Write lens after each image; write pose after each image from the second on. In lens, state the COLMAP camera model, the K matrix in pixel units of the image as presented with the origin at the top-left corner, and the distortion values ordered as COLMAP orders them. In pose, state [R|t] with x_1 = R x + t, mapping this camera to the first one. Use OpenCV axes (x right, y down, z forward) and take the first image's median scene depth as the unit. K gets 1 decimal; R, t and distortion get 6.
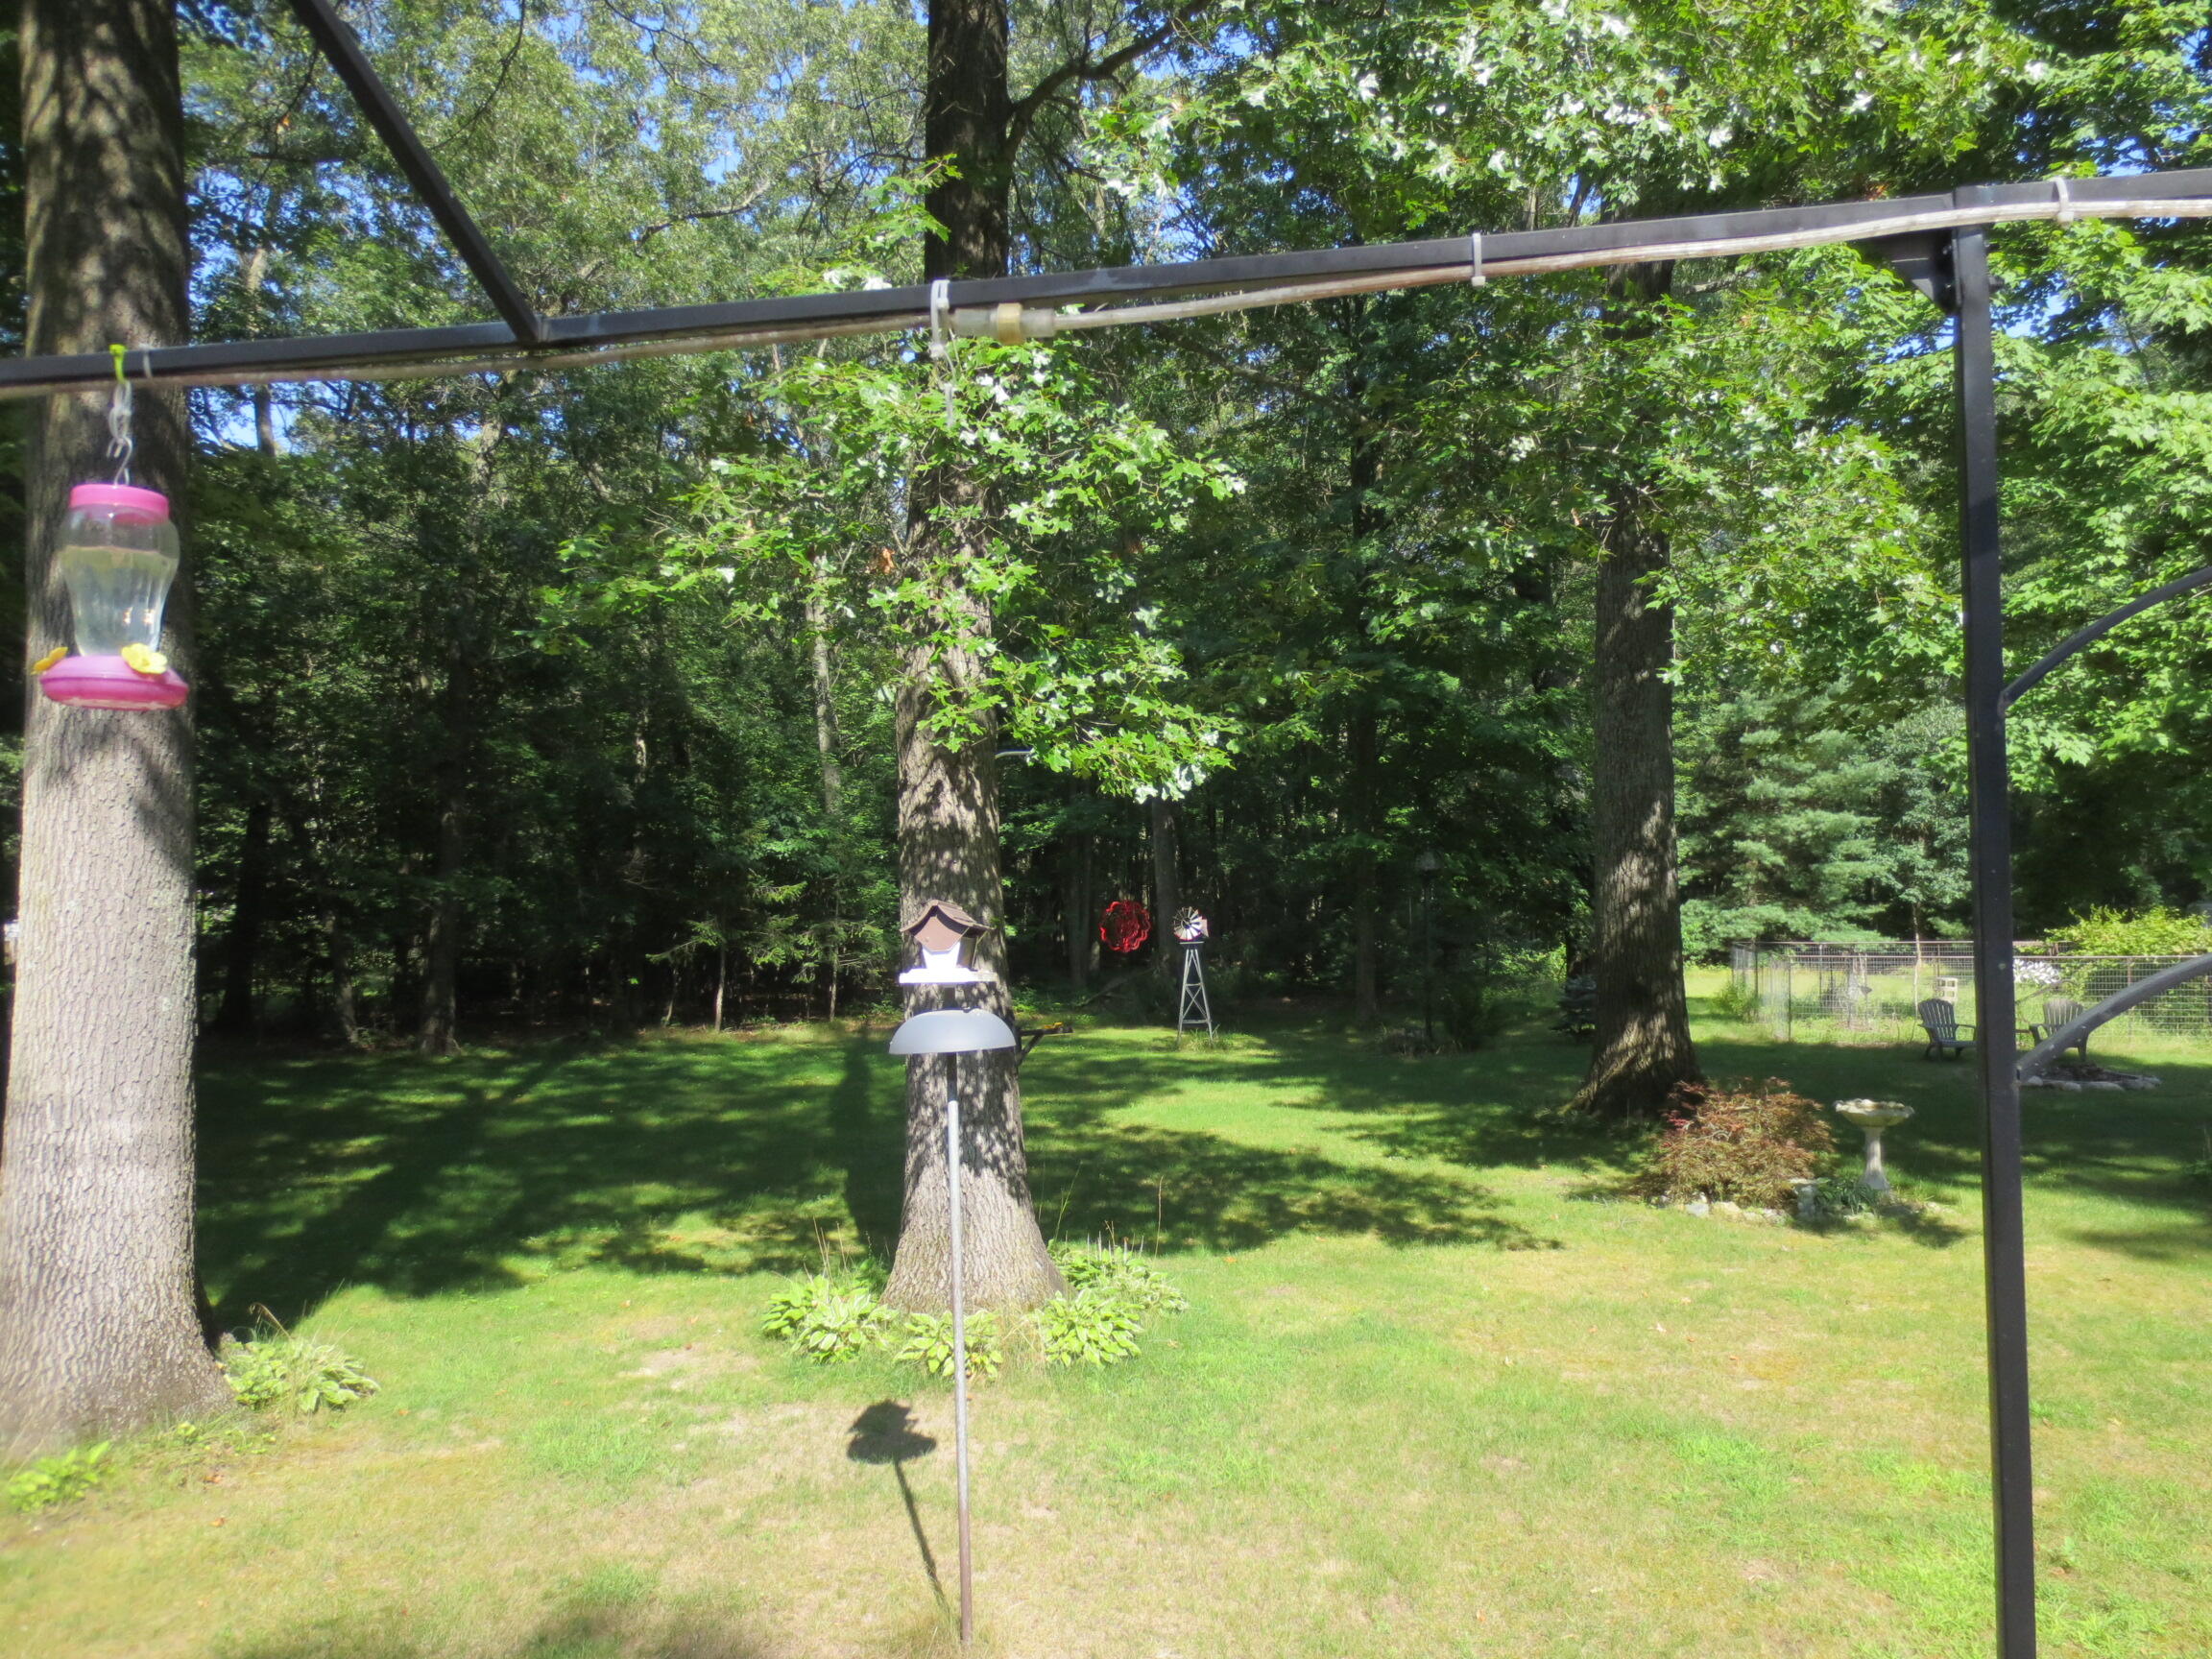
lens RADIAL K [[1553.8, 0, 1129.2], [0, 1553.8, 838.7], [0, 0, 1]] dist [-0.034104, 0.017604]
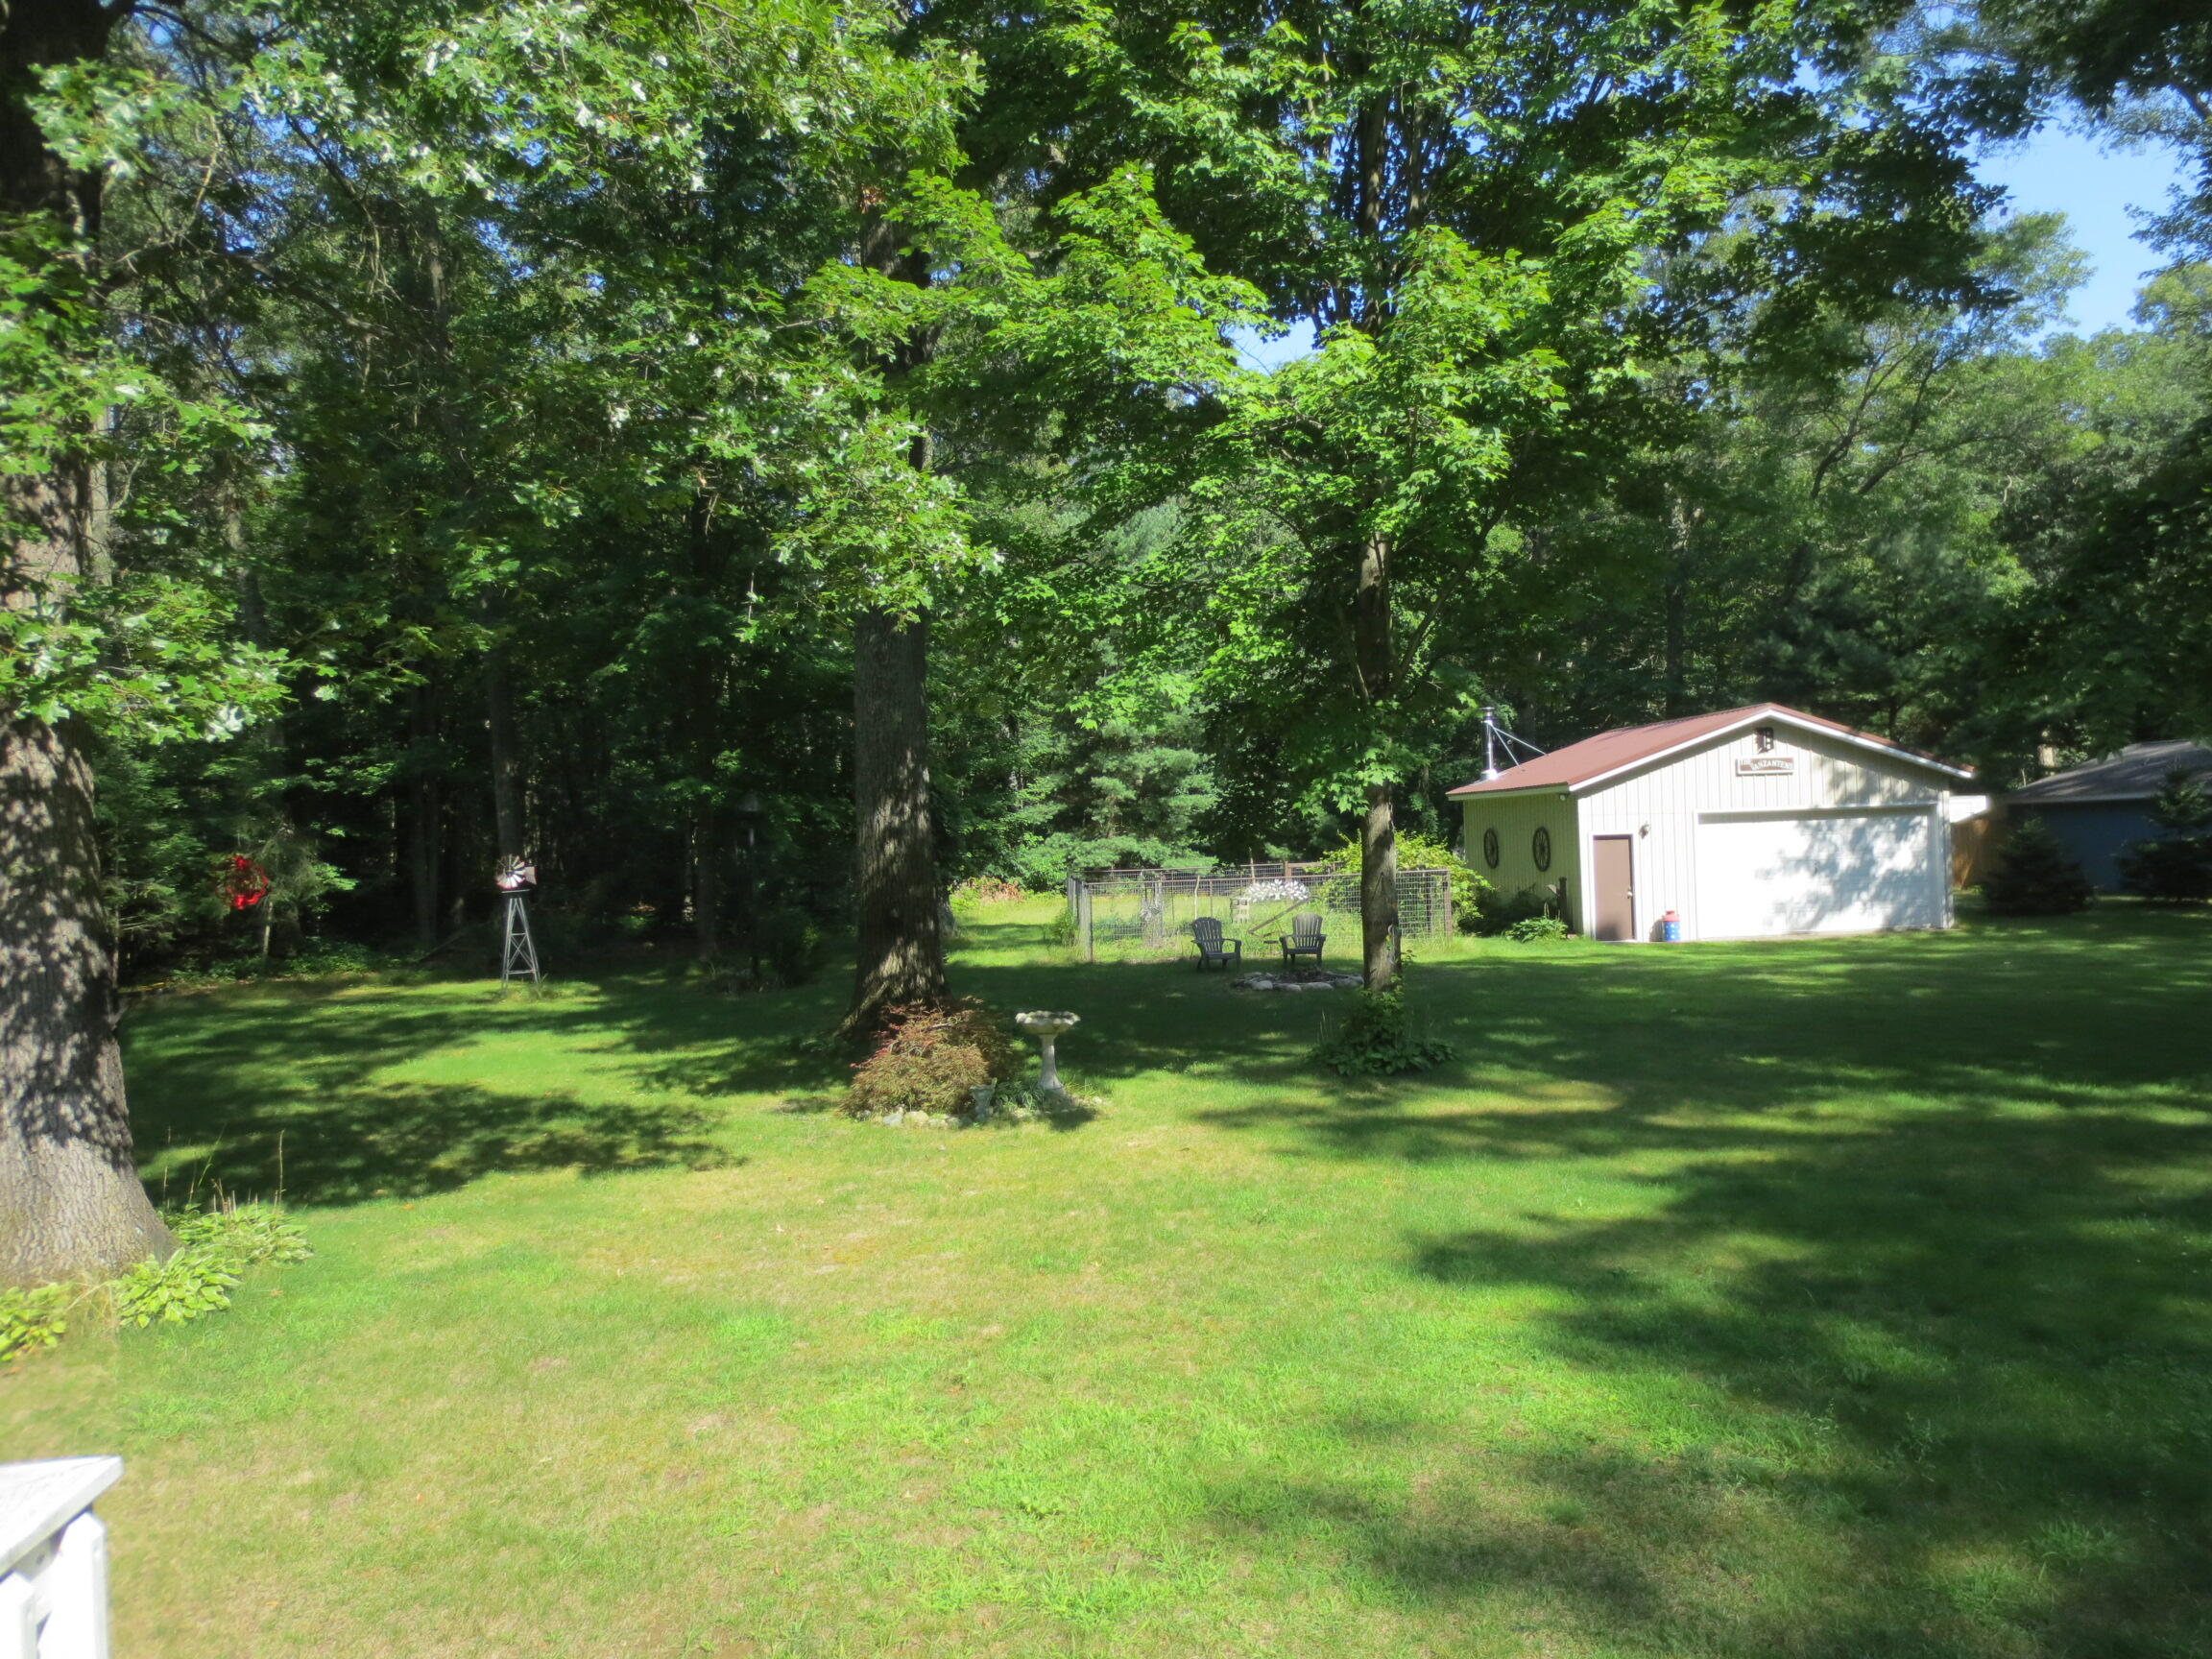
lens RADIAL K [[1553.8, 0, 1126.9], [0, 1553.8, 850.2], [0, 0, 1]] dist [-0.034104, 0.017604]
pose [[0.939244, -0.028758, 0.342042, 0.138385], [0.012549, 0.998695, 0.049509, -0.003428], [-0.343019, -0.042209, 0.938380, -0.077509]]
